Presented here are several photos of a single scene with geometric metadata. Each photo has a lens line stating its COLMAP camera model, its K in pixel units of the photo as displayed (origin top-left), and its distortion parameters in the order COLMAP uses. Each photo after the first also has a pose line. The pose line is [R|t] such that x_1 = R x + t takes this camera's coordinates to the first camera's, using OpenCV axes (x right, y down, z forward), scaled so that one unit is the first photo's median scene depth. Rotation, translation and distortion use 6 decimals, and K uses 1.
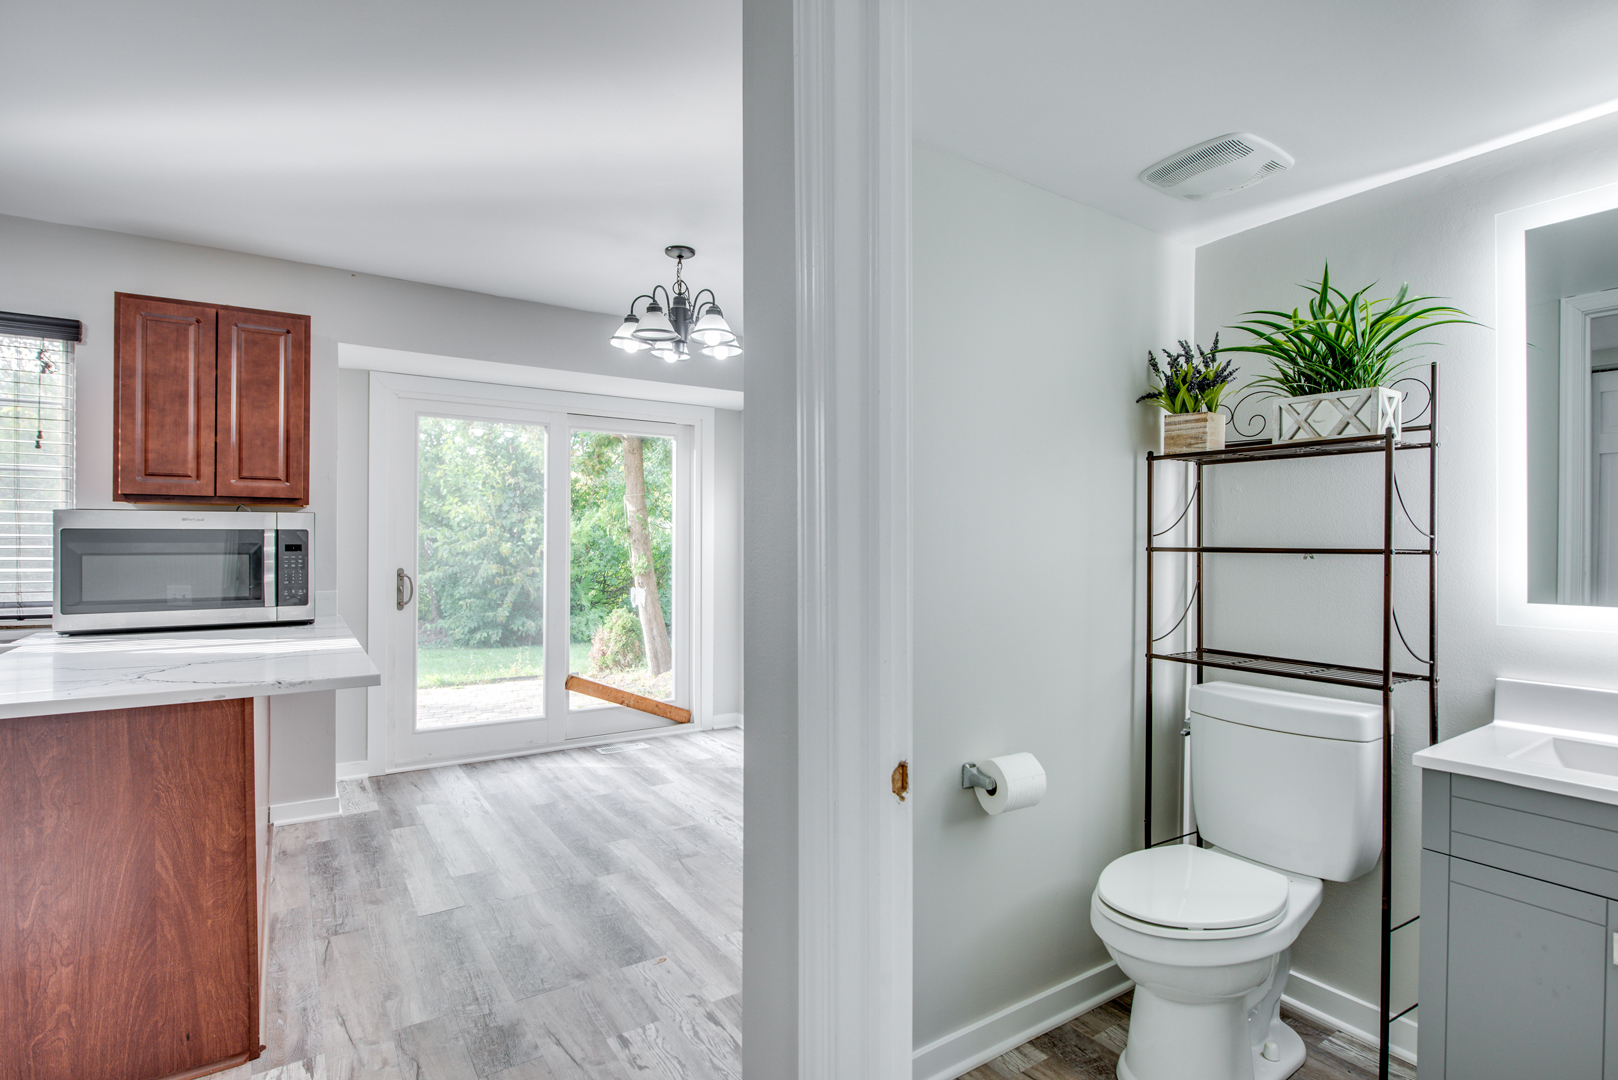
lens RADIAL K [[800.3, 0, 813.5], [0, 800.3, 539.4], [0, 0, 1]] dist [-0.009242, -0.000862]
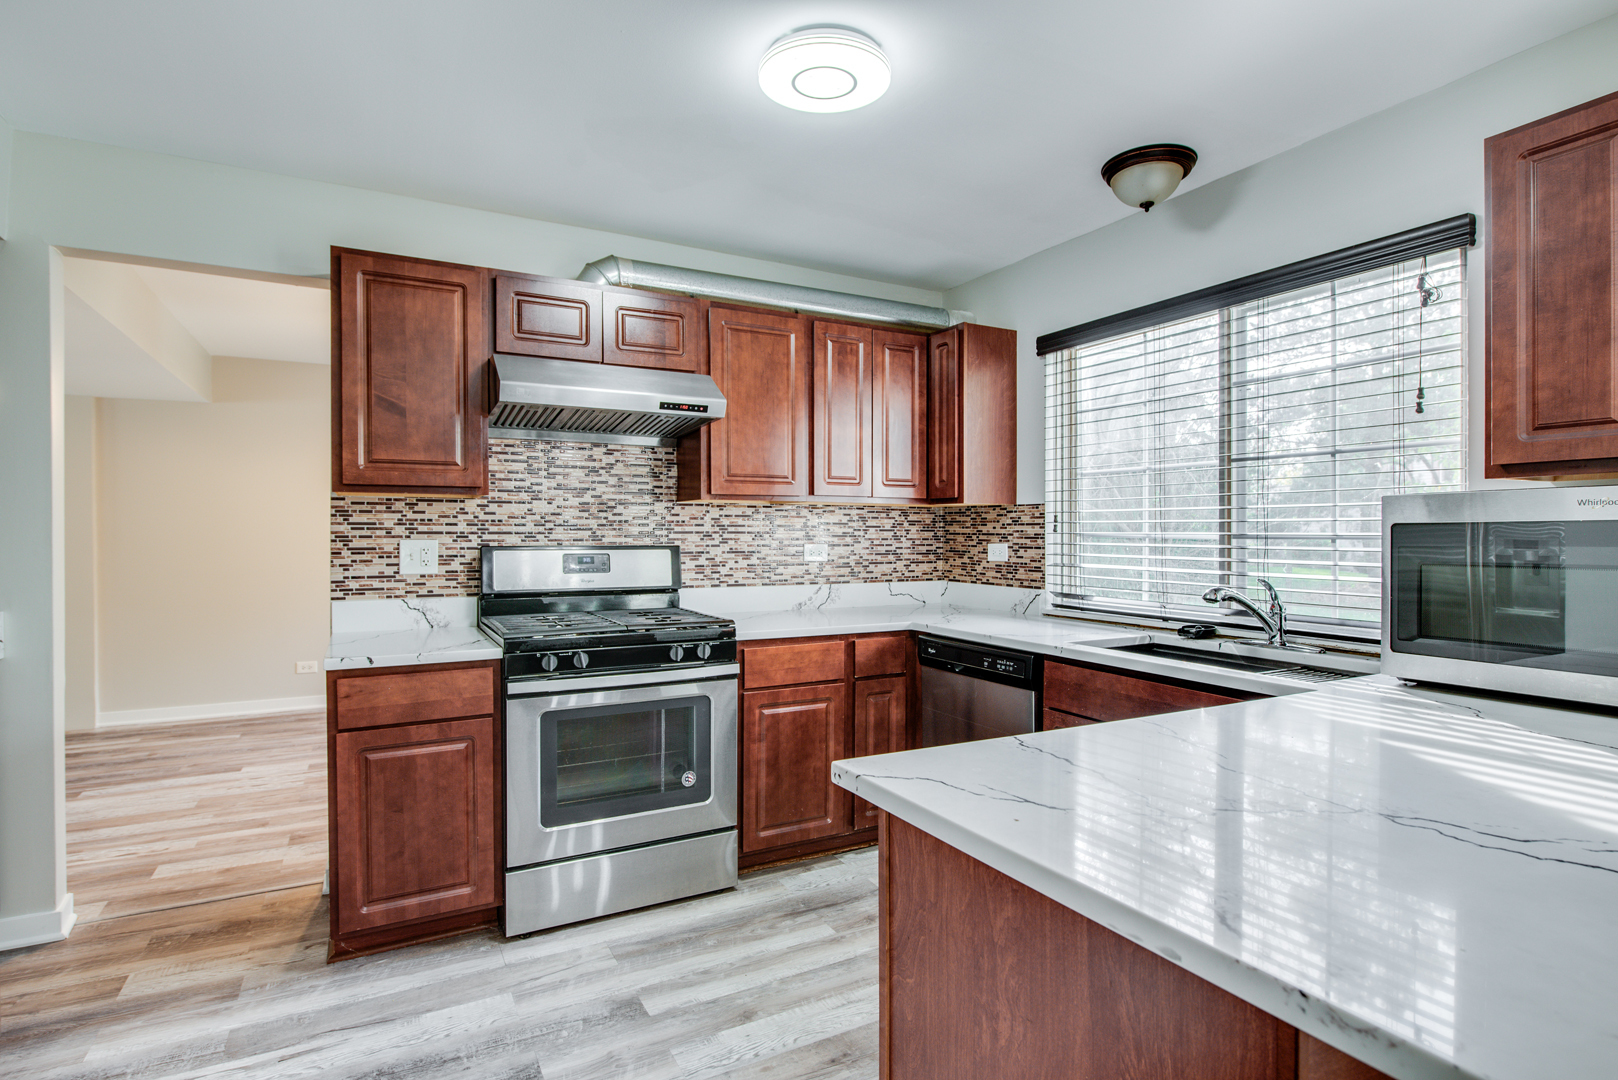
lens RADIAL K [[805.0, 0, 807.8], [0, 805.0, 543.3], [0, 0, 1]] dist [-0.011526, -0.000452]
pose [[-0.089520, 0.005370, -0.995971, -0.195334], [0.000757, 0.999986, 0.005324, -0.001018], [0.995985, -0.000277, -0.089523, 0.483042]]
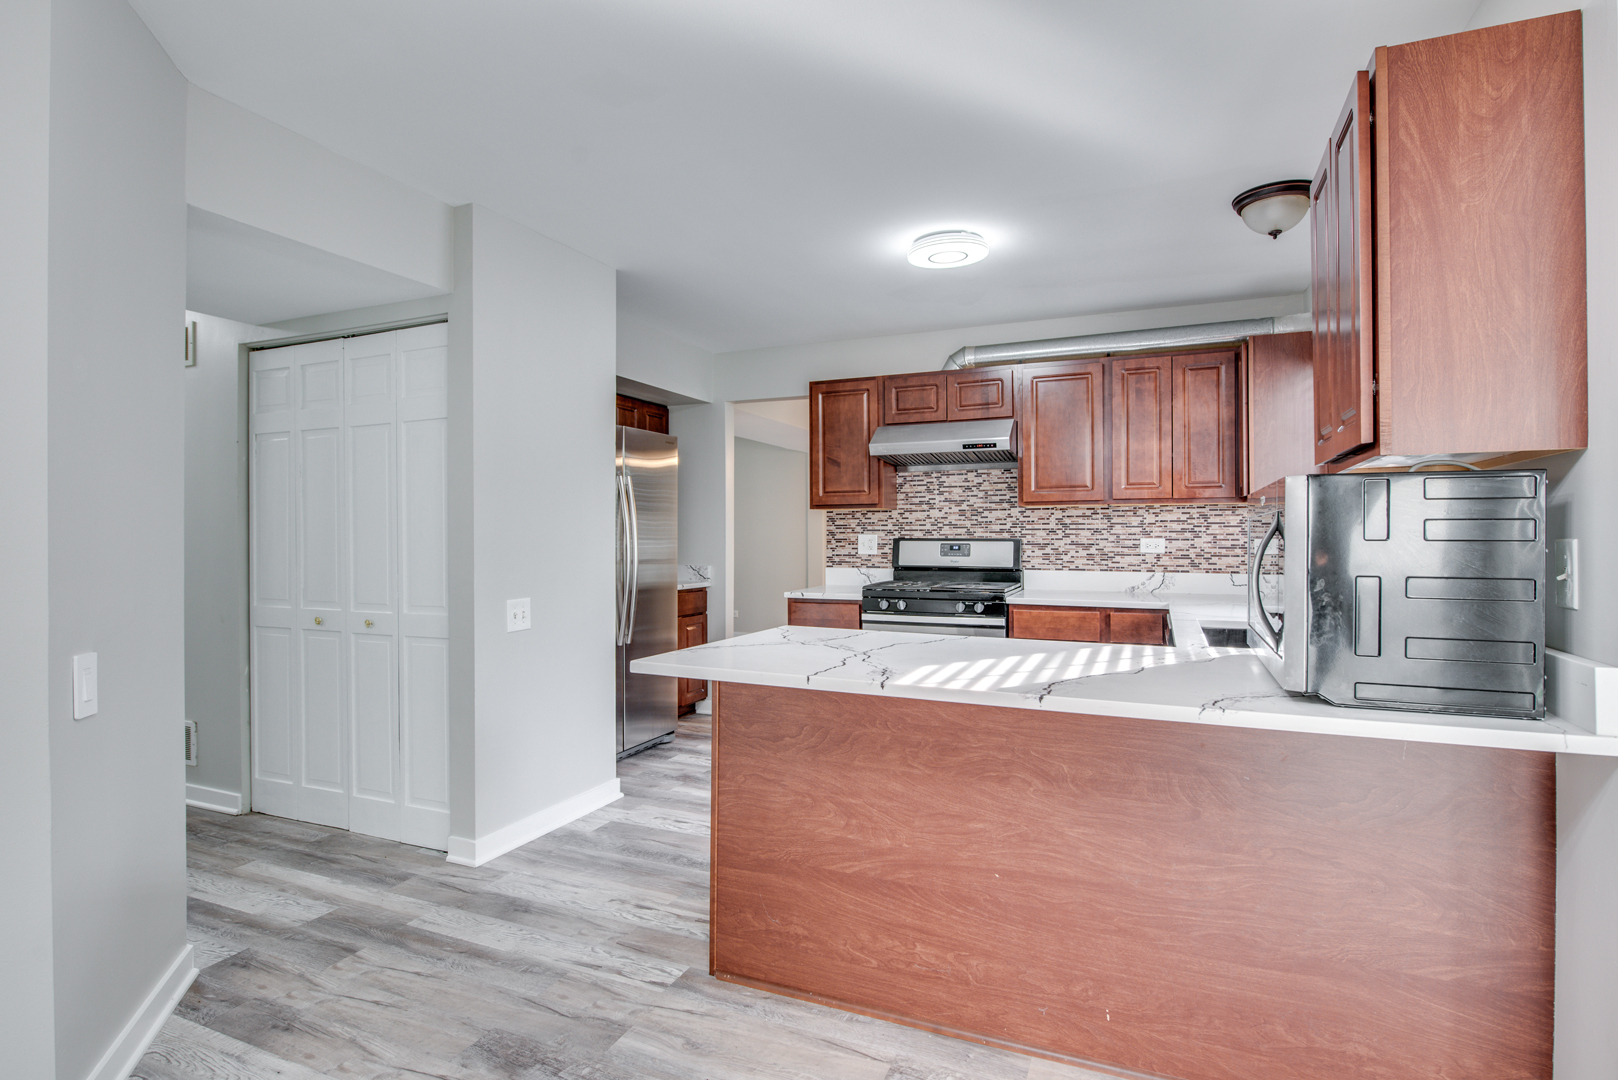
lens RADIAL K [[808.3, 0, 813.6], [0, 808.3, 537.7], [0, 0, 1]] dist [-0.009556, -0.000720]
pose [[-0.836158, -0.001156, -0.548487, -0.104229], [-0.001668, 0.999999, 0.000435, 0.005486], [0.548486, 0.001278, -0.836159, 1.230742]]
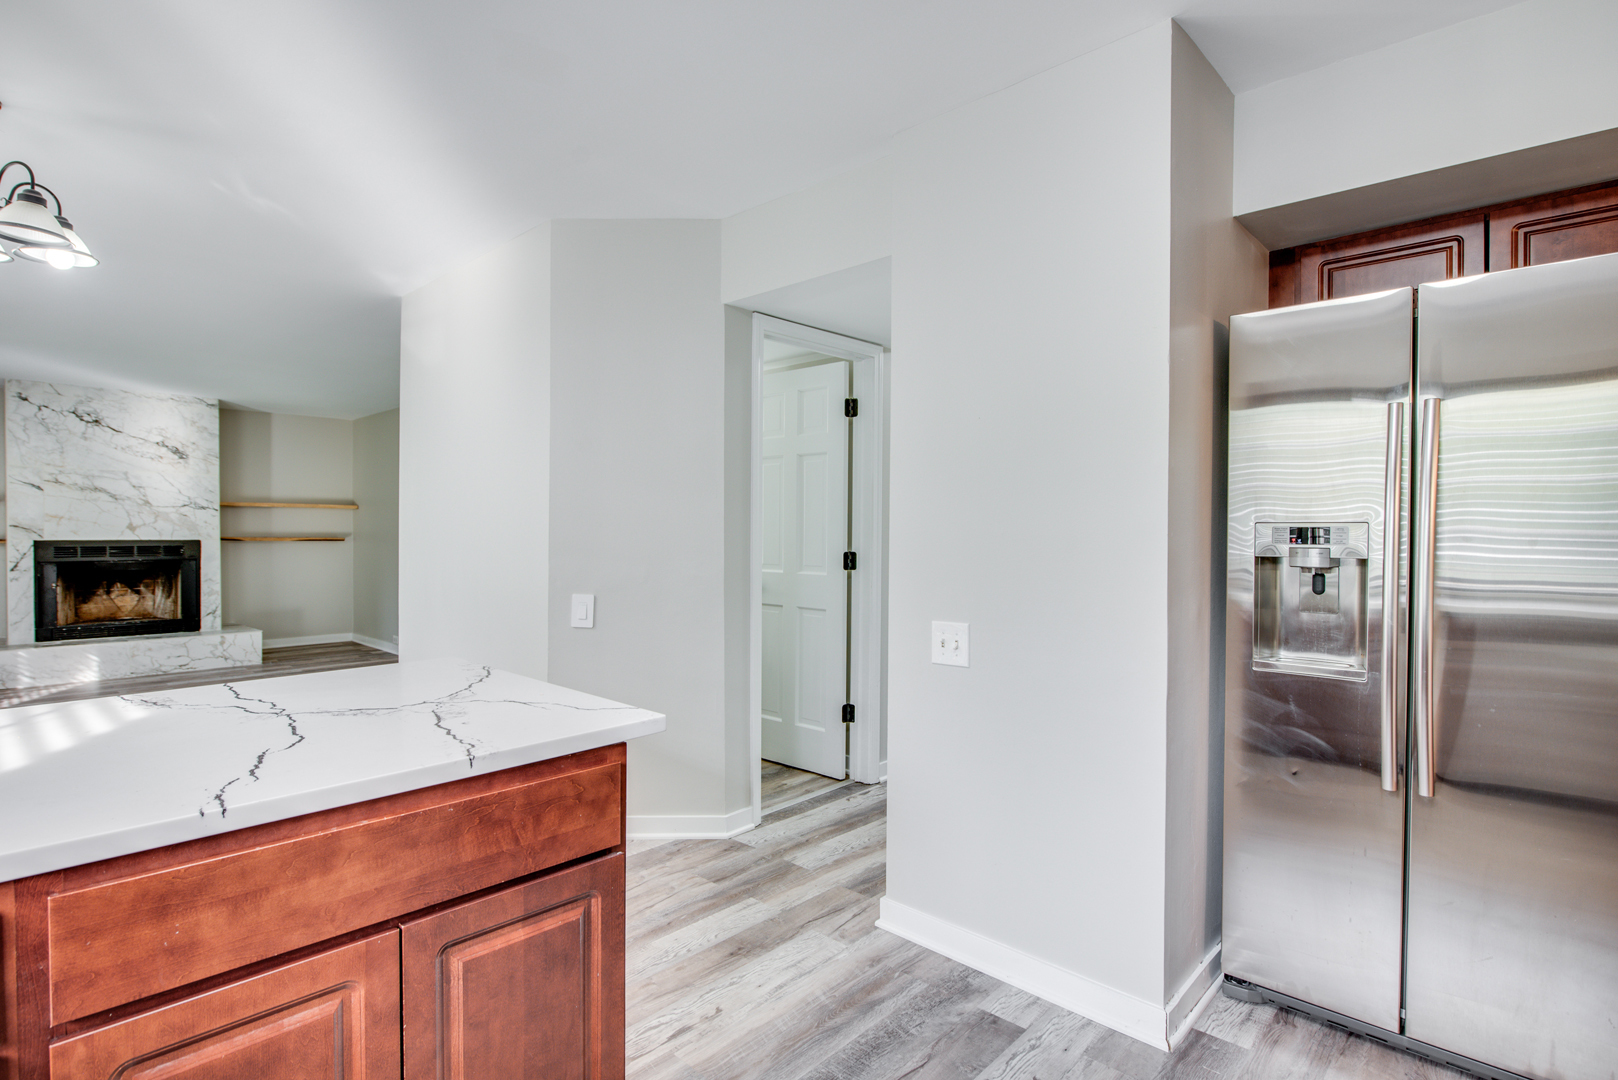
lens RADIAL K [[803.2, 0, 811.8], [0, 803.2, 539.3], [0, 0, 1]] dist [-0.007541, -0.001956]
pose [[-0.231201, -0.015299, 0.972786, -1.029437], [-0.007257, 0.999876, 0.014001, -0.001636], [-0.972879, -0.003822, -0.231283, 0.485314]]
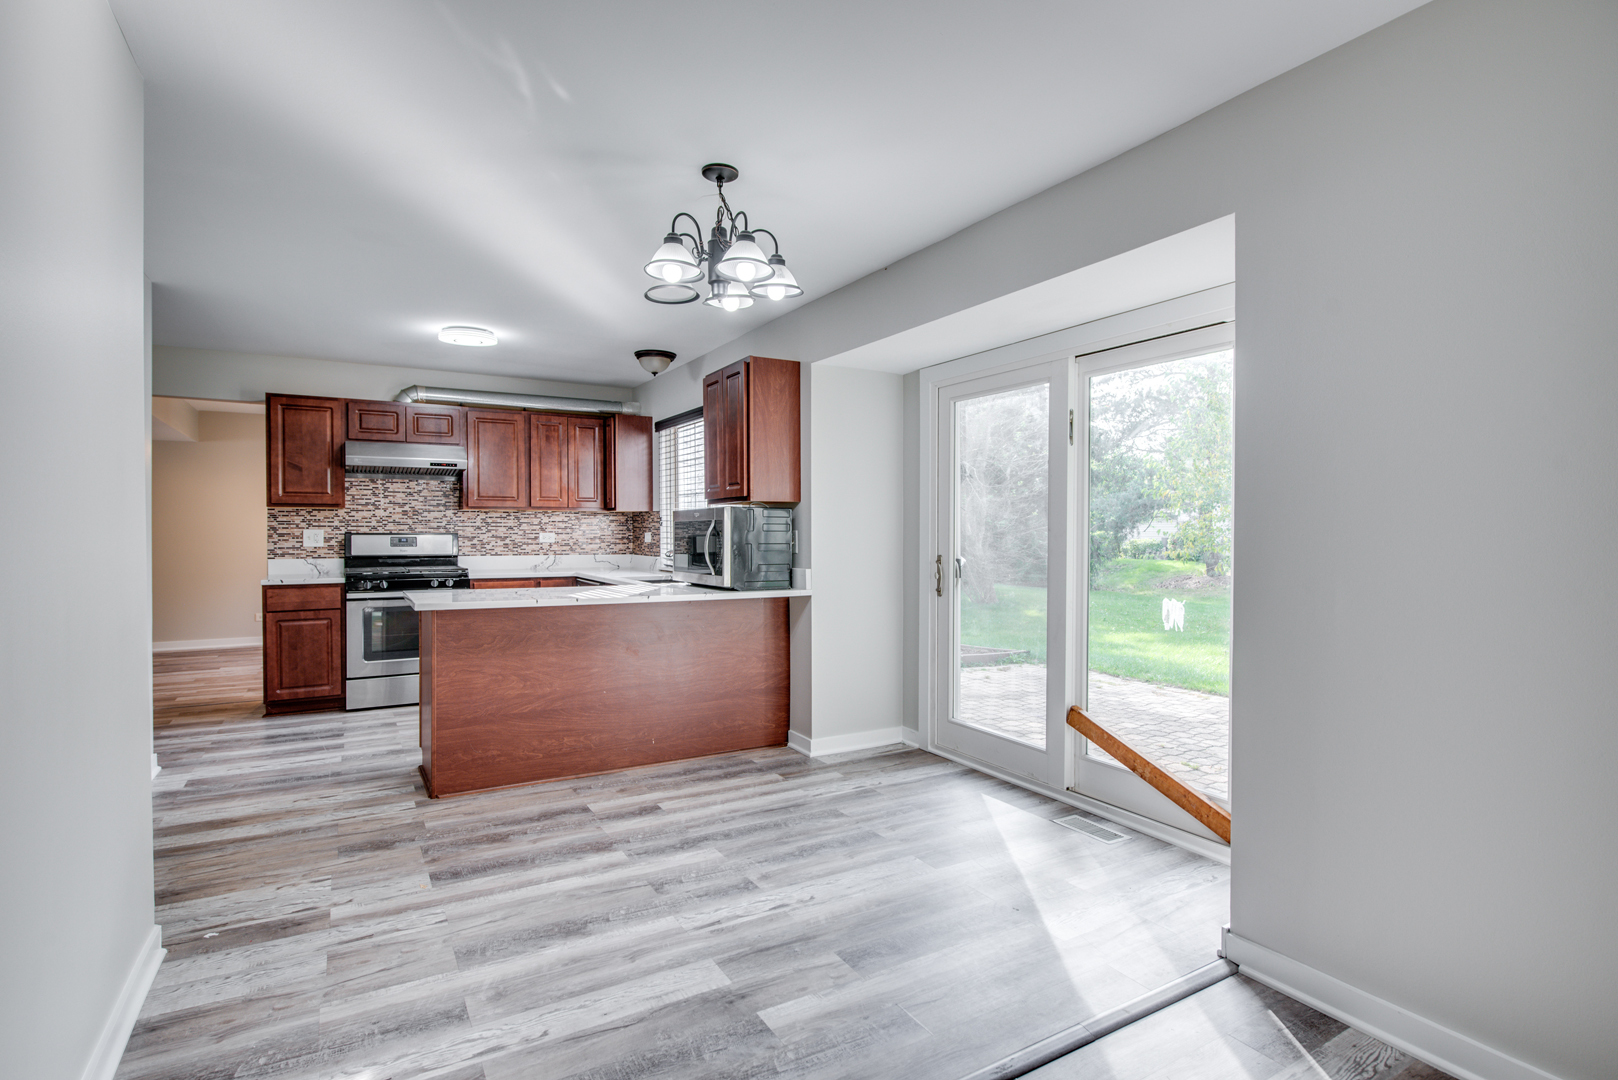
lens RADIAL K [[800.3, 0, 813.5], [0, 800.3, 539.4], [0, 0, 1]] dist [-0.009242, -0.000862]
pose [[-0.054933, 0.004312, -0.998481, 0.681665], [0.001144, 0.999990, 0.004255, 0.015328], [0.998489, -0.000908, -0.054937, 1.195383]]
